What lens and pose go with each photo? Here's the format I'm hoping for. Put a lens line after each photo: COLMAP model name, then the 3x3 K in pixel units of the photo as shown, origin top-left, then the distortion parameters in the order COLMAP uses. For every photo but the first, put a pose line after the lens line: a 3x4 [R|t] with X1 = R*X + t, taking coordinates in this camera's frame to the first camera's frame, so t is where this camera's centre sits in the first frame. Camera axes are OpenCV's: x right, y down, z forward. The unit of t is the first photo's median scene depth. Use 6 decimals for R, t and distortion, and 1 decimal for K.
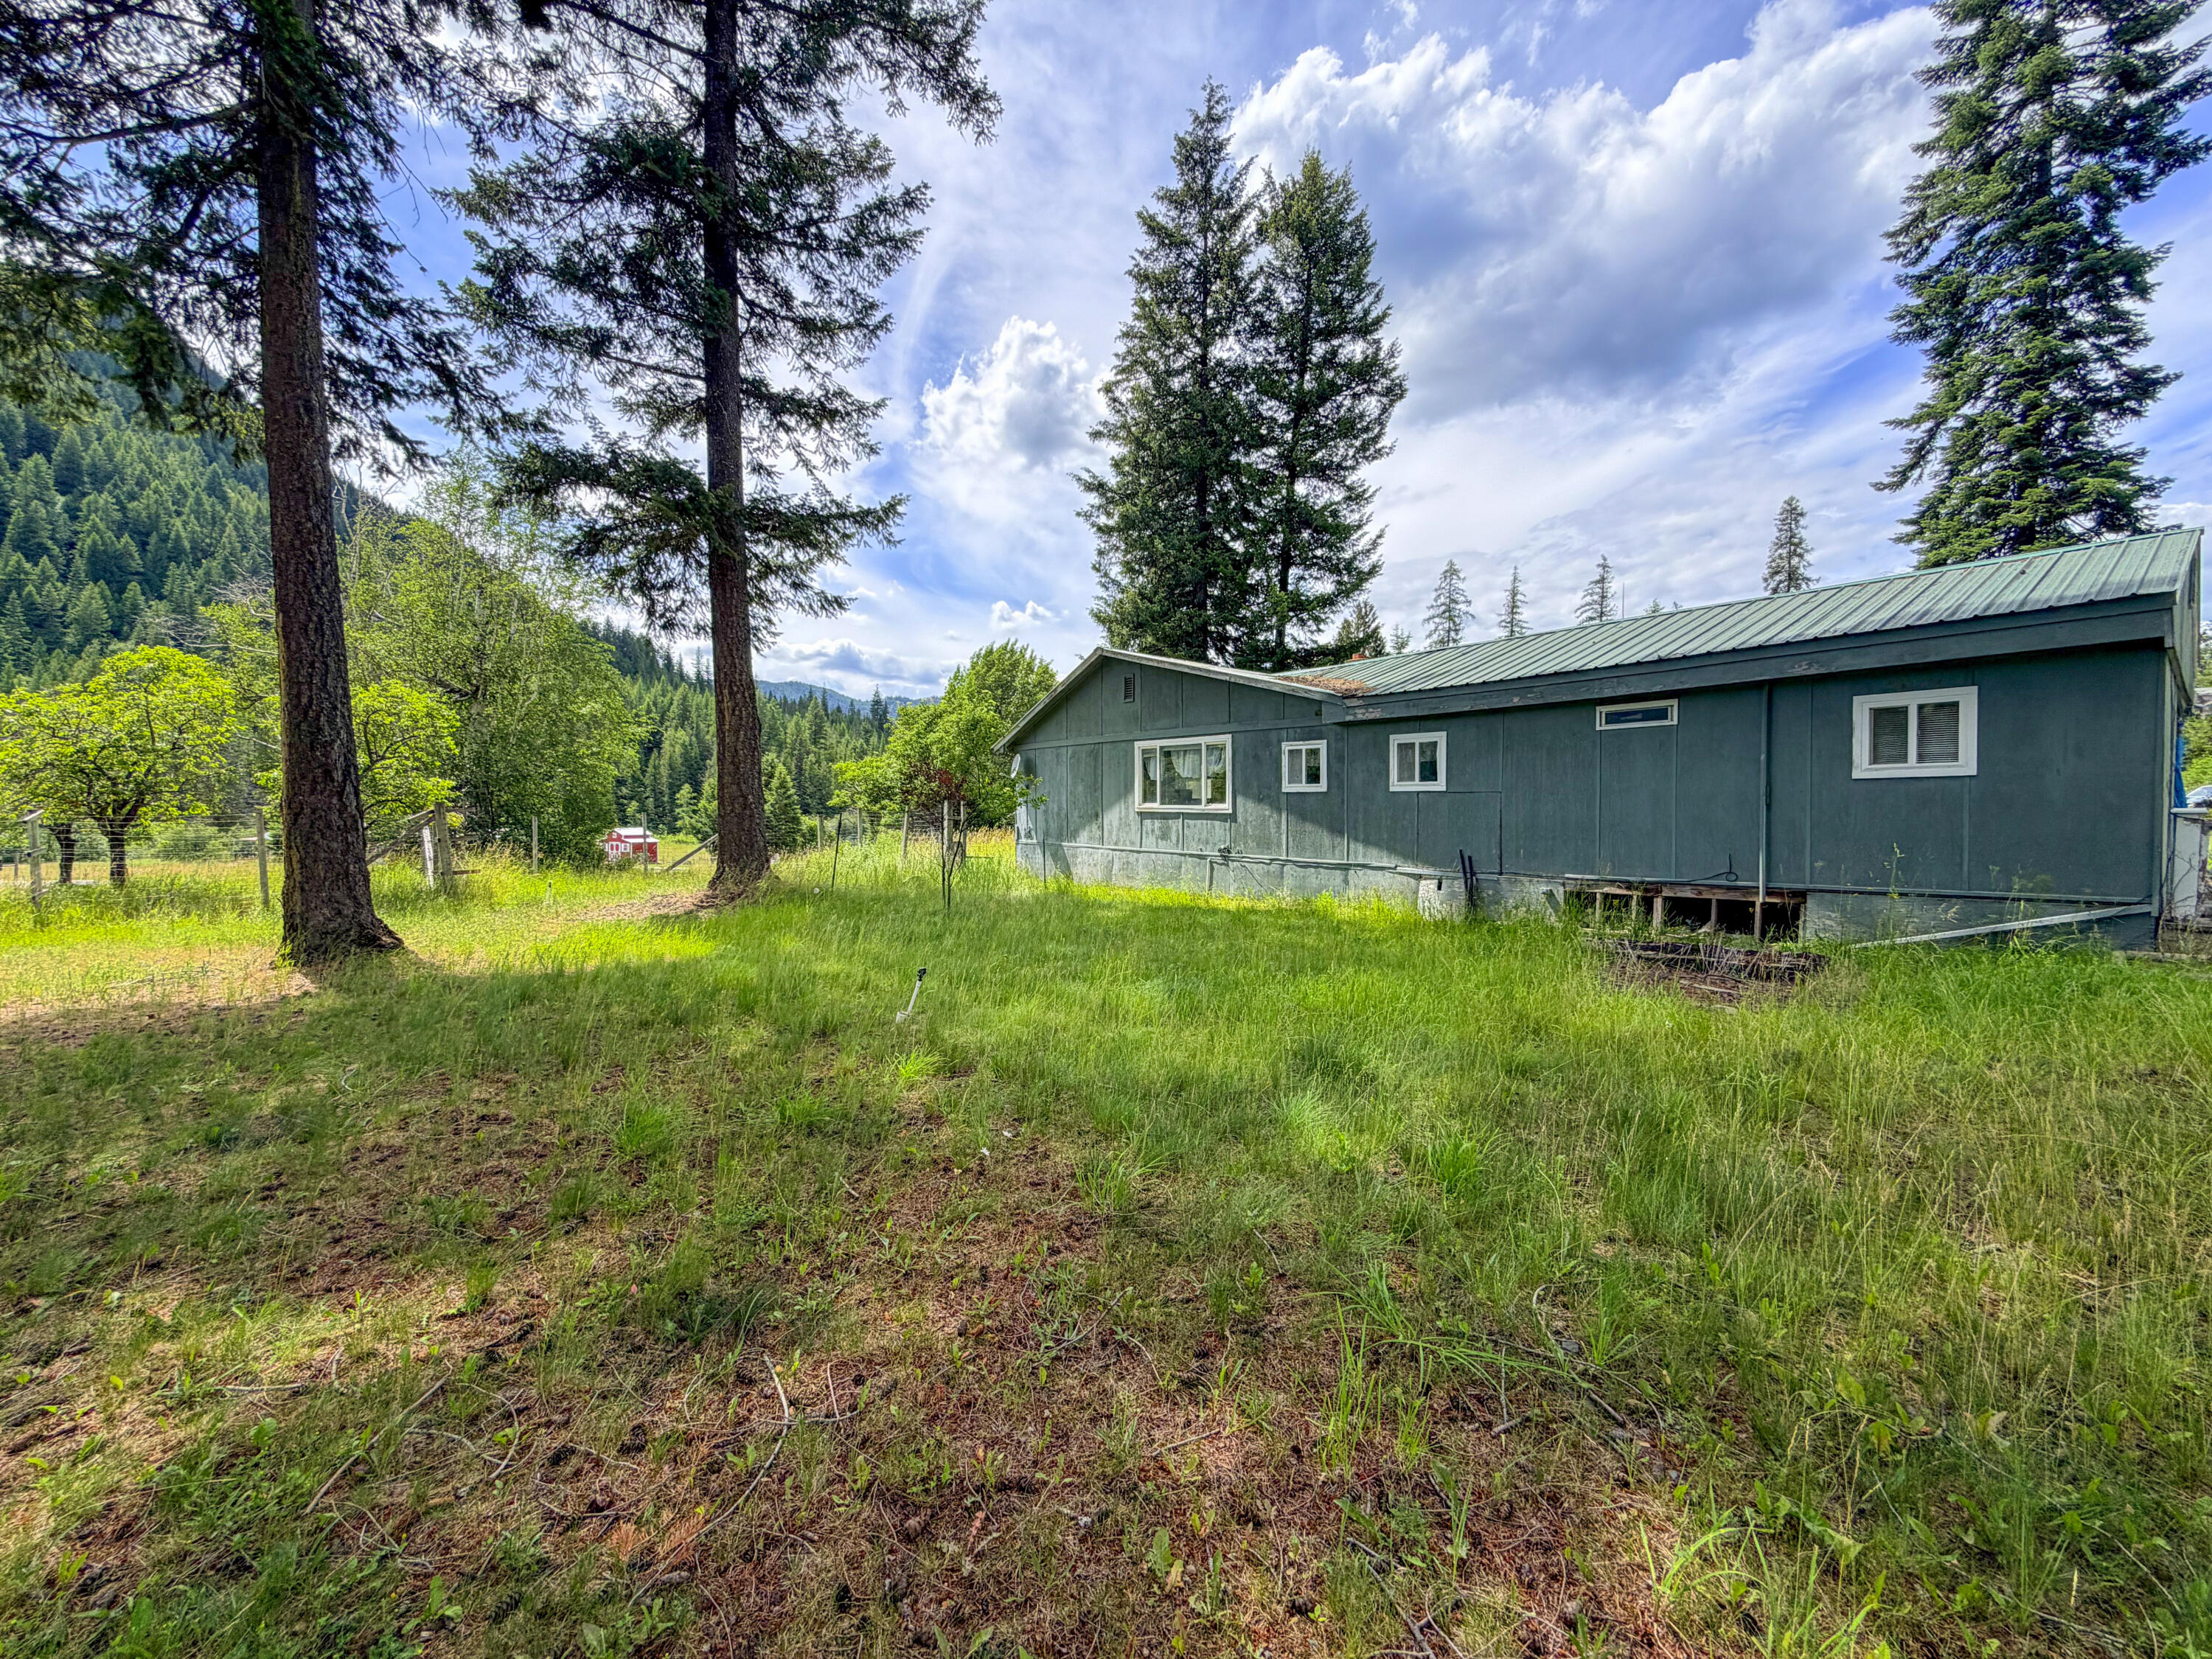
lens RADIAL K [[885.0, 0, 1110.9], [0, 885.0, 839.1], [0, 0, 1]] dist [-0.000458, 0.000075]
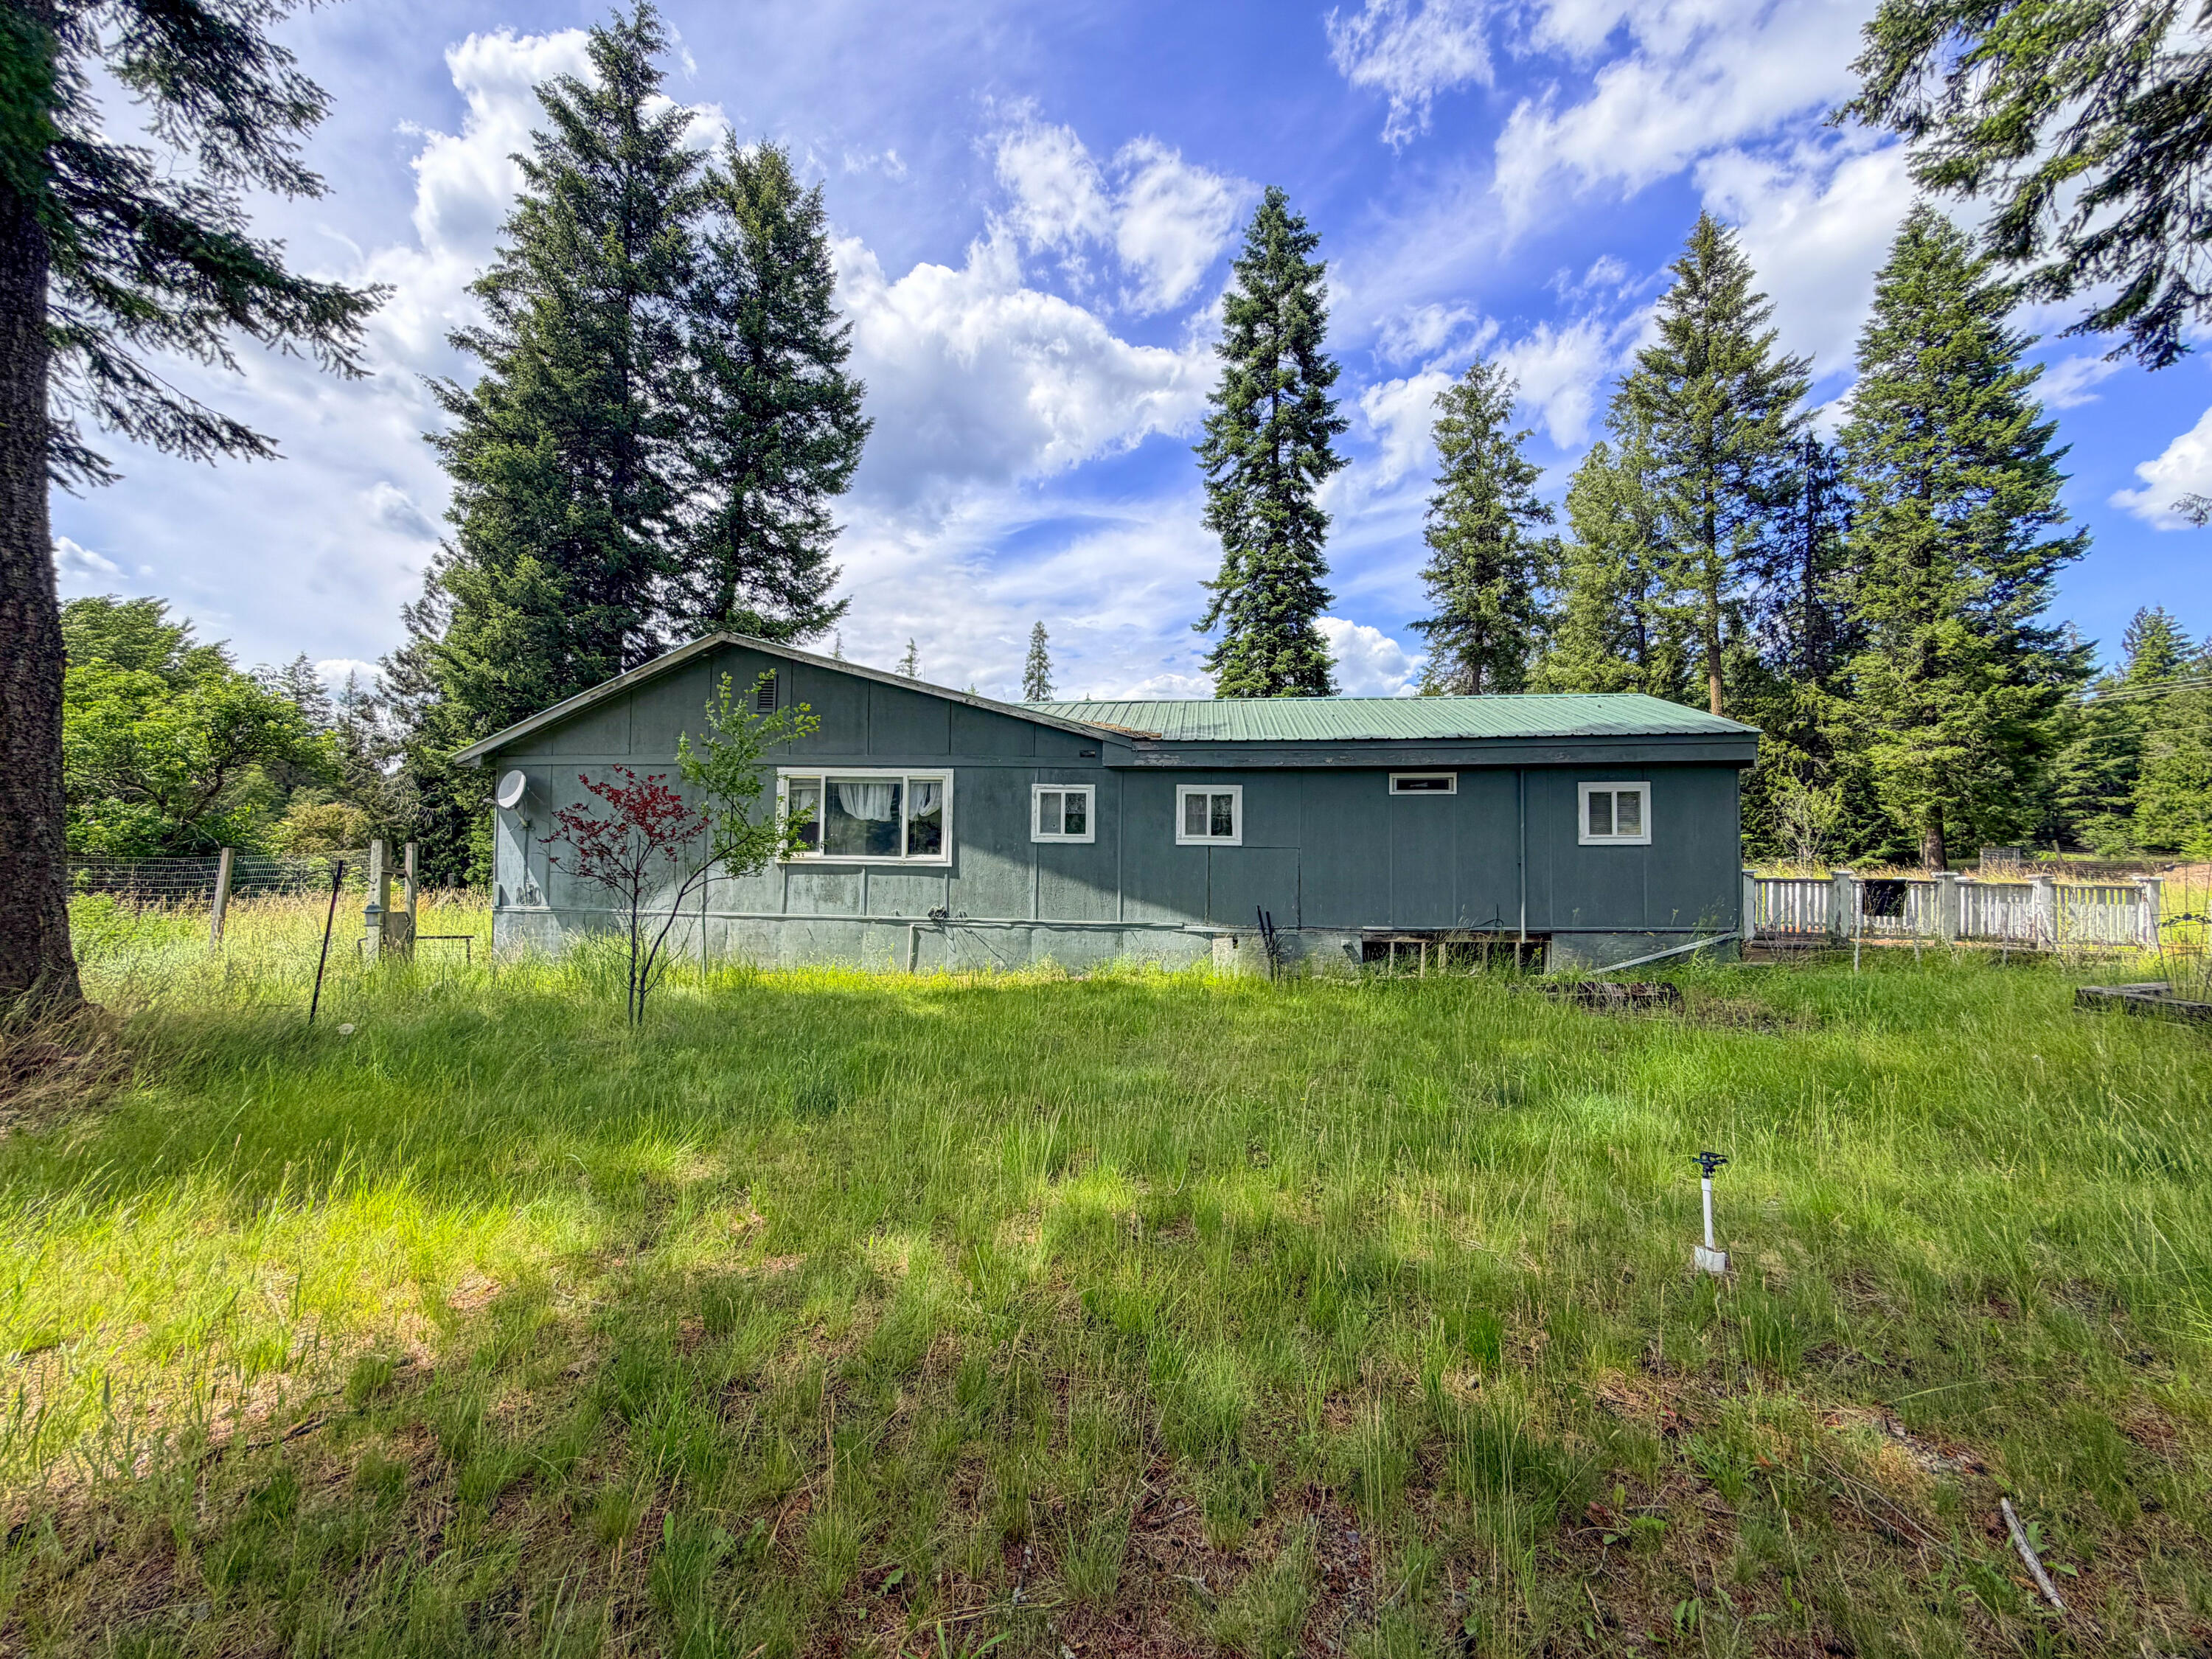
lens RADIAL K [[885.0, 0, 1110.2], [0, 885.0, 829.5], [0, 0, 1]] dist [-0.000458, 0.000075]
pose [[0.701928, 0.037996, 0.711234, -0.263006], [0.014010, 0.997646, -0.067124, -0.005602], [-0.712110, 0.057081, 0.699743, 0.260888]]
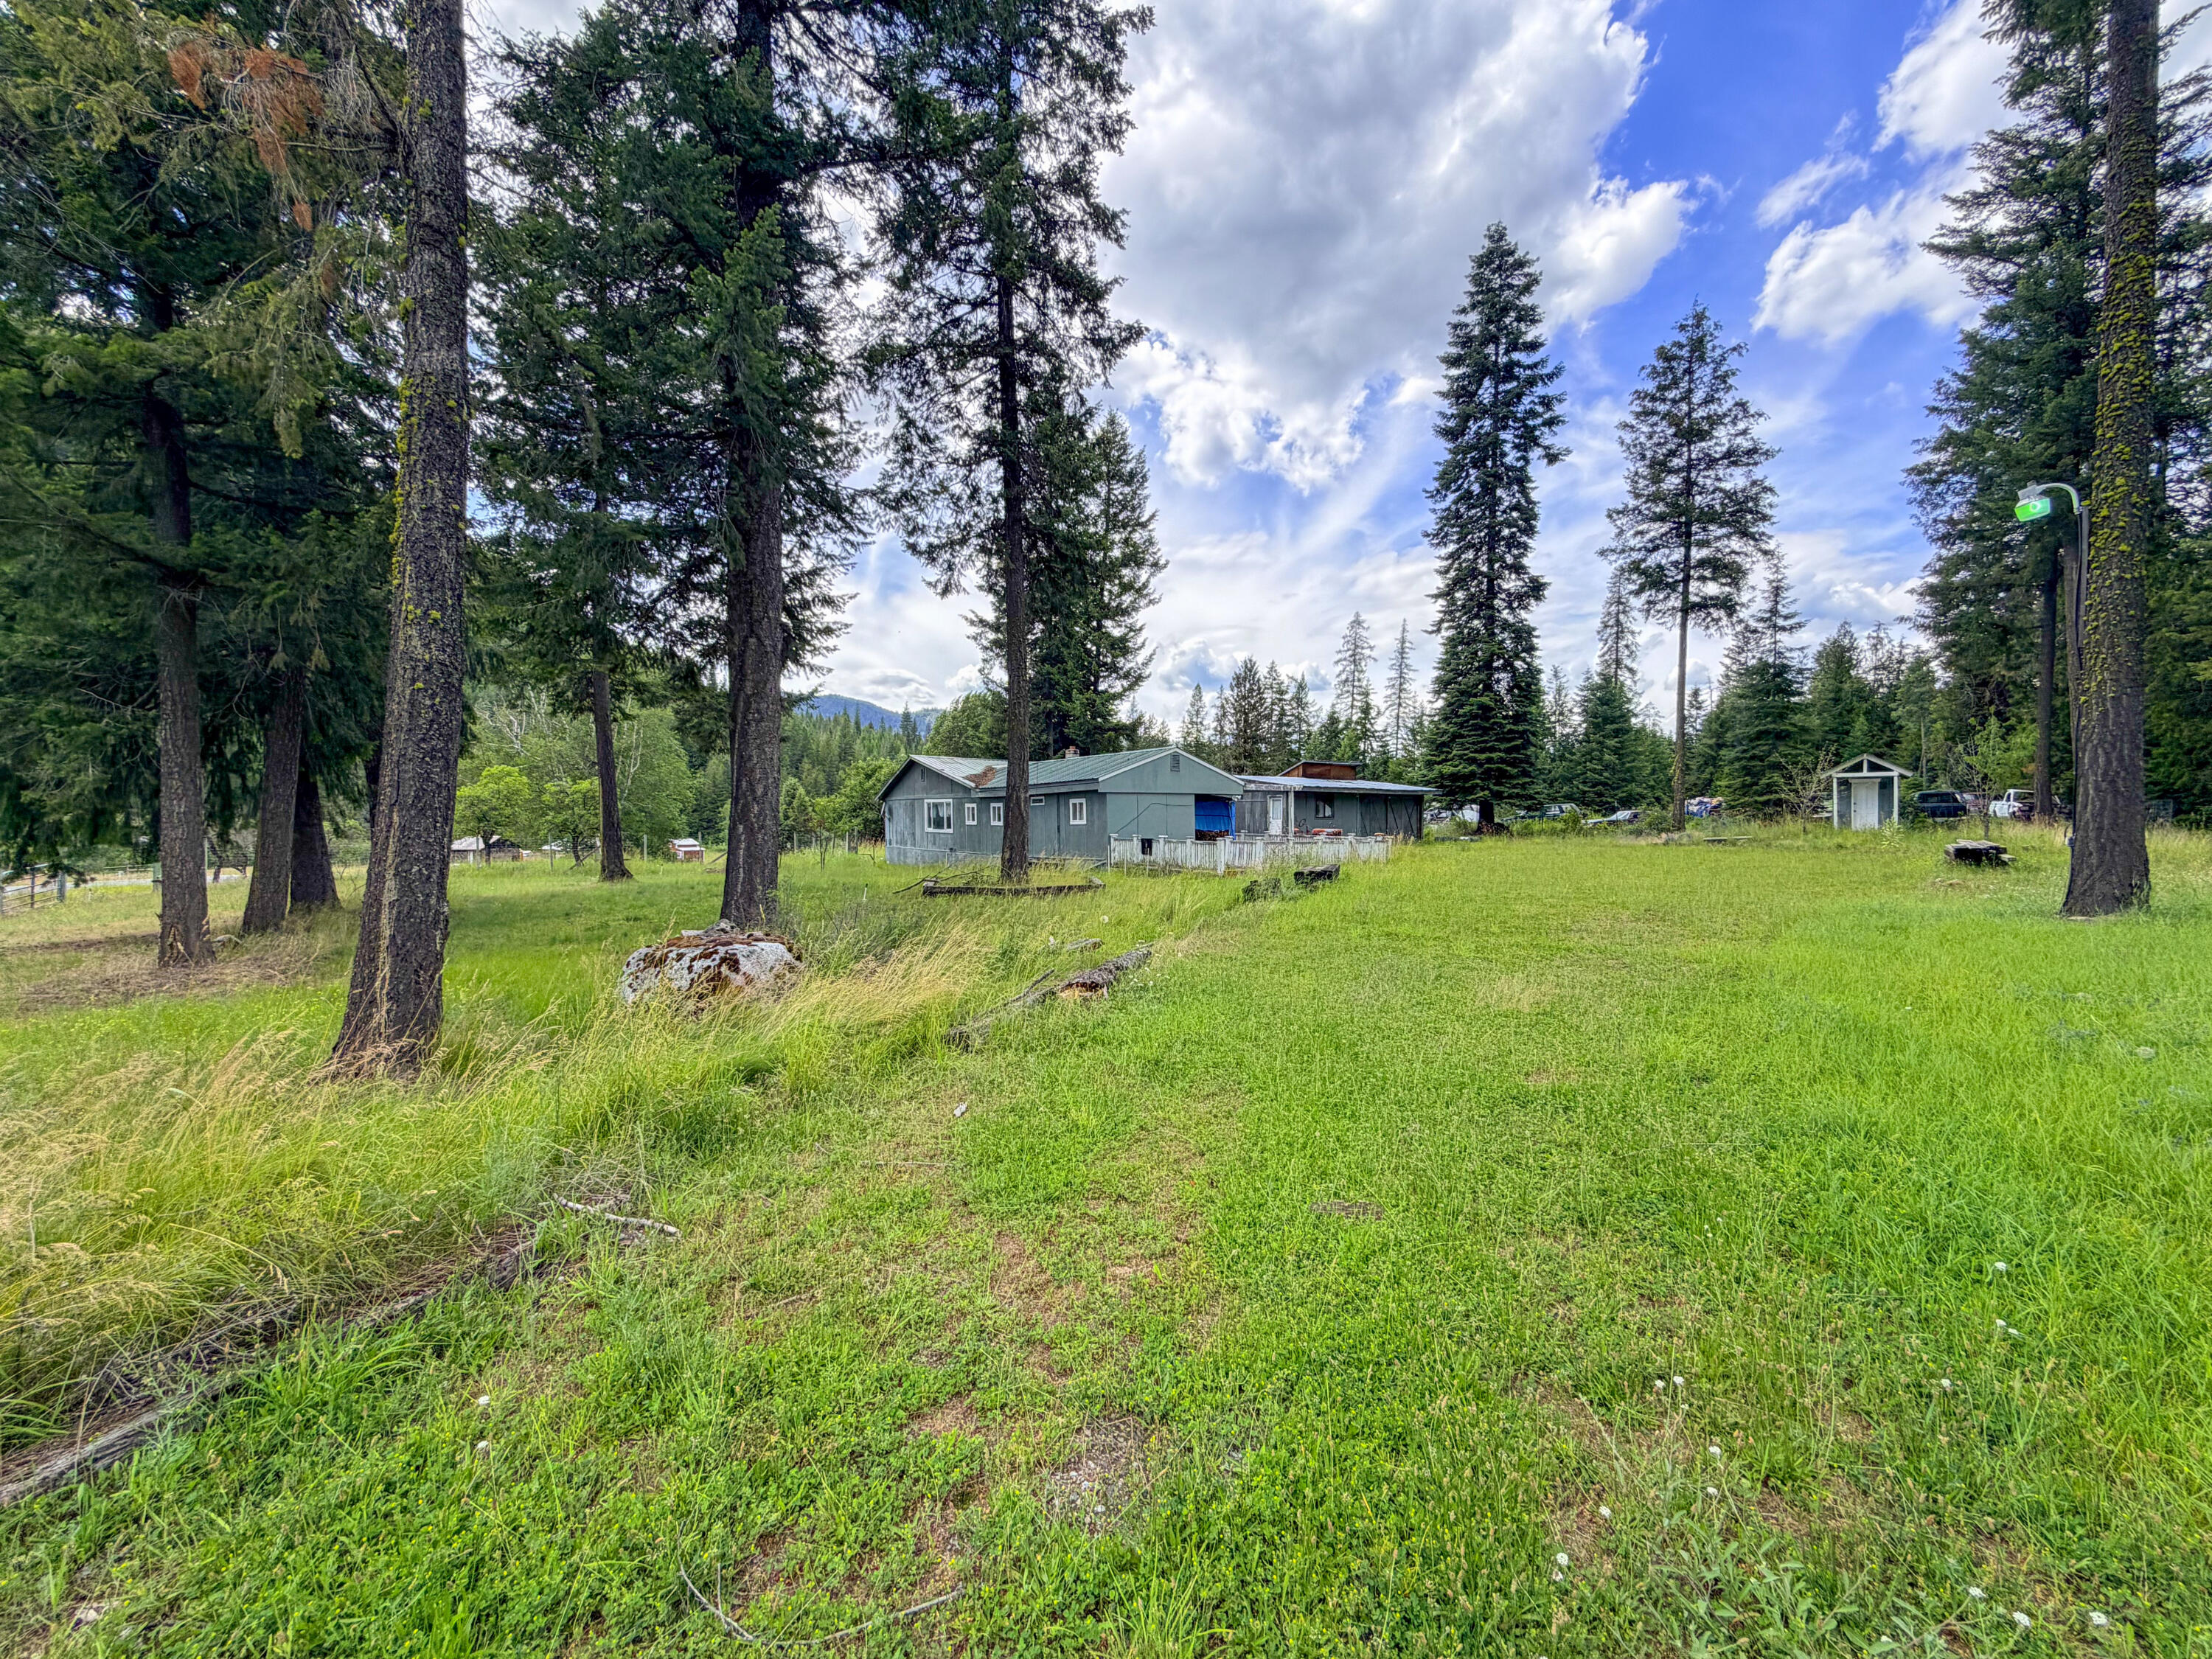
lens RADIAL K [[885.0, 0, 1092.8], [0, 885.0, 825.6], [0, 0, 1]] dist [-0.000458, 0.000075]
pose [[0.998632, -0.002434, -0.052241, 0.481653], [0.001008, 0.999627, -0.027309, 0.009806], [0.052288, 0.027219, 0.998261, -0.983219]]
